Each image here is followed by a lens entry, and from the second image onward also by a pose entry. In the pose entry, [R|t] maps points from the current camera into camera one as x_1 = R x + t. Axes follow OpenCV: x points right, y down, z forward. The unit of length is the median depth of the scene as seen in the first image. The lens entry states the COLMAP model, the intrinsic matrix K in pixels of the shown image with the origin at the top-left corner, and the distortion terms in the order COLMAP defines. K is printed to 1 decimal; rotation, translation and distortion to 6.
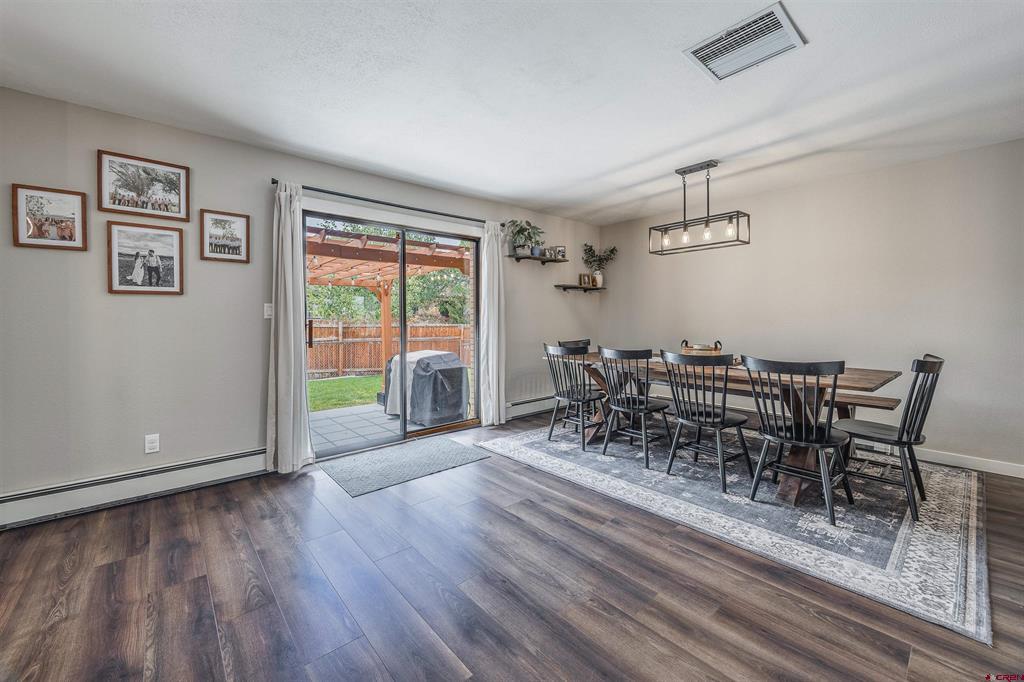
lens RADIAL K [[404.9, 0, 504.2], [0, 404.9, 322.0], [0, 0, 1]] dist [-0.002429, -0.000300]
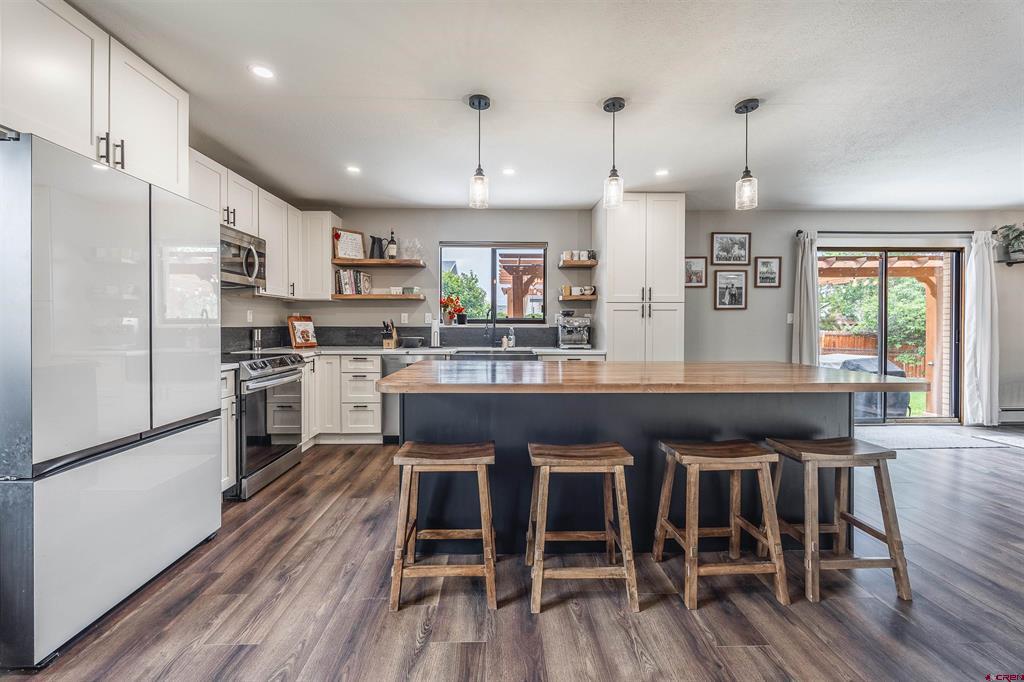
lens RADIAL K [[398.1, 0, 506.8], [0, 398.1, 329.3], [0, 0, 1]] dist [0.000762, -0.000034]
pose [[0.773845, 0.013301, -0.633235, -0.525607], [-0.007819, 0.999904, 0.011446, 0.004053], [0.633326, -0.003906, 0.773875, -0.924056]]
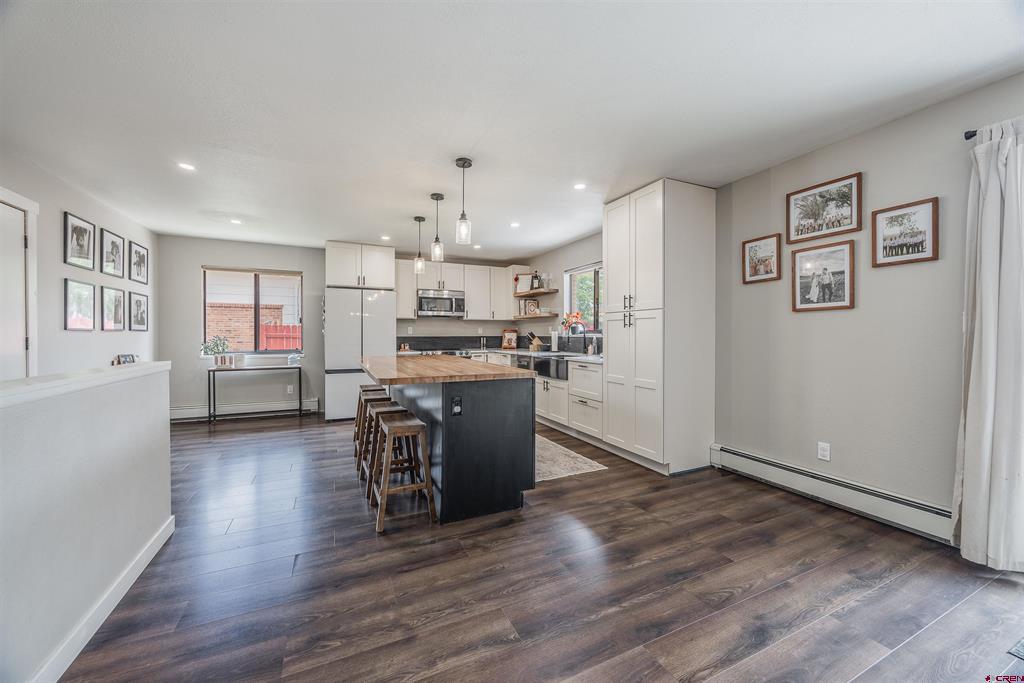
lens RADIAL K [[389.7, 0, 511.7], [0, 389.7, 337.3], [0, 0, 1]] dist [0.000151, -0.000012]
pose [[-0.265133, 0.011451, -0.964144, 0.320652], [-0.003833, 0.999909, 0.012929, -0.007354], [0.964204, 0.007123, -0.265065, 0.471331]]
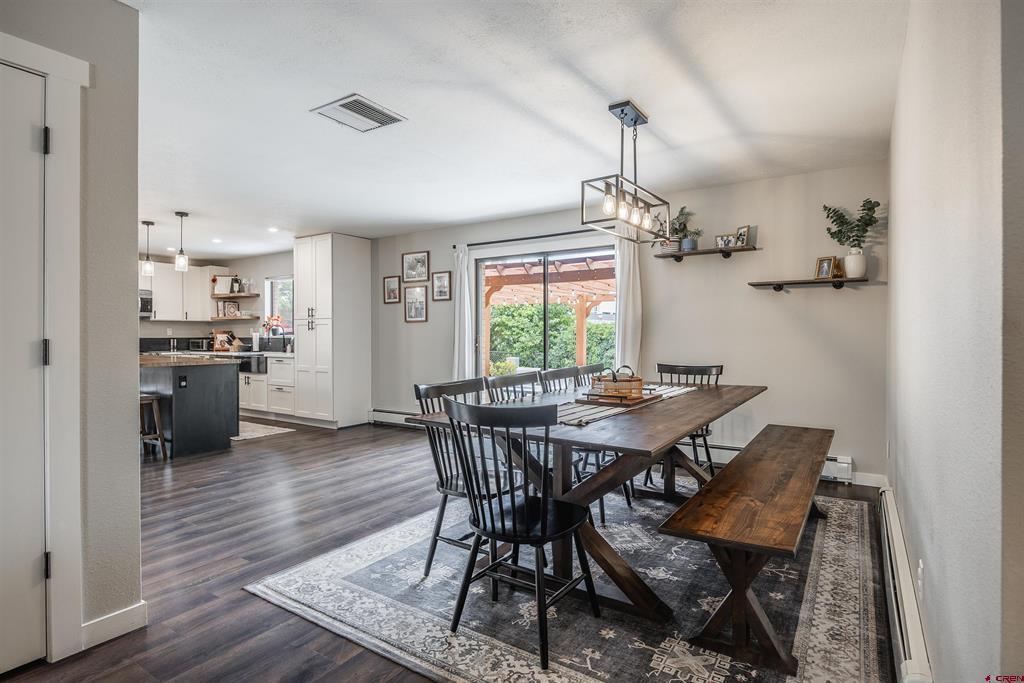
lens RADIAL K [[529.8, 0, 507.3], [0, 529.8, 339.8], [0, 0, 1]] dist [-0.002931, -0.000095]
pose [[0.271239, 0.011885, -0.962439, 1.625356], [-0.004376, 0.999929, 0.011115, -0.013728], [0.962502, 0.001197, 0.271272, 0.715571]]
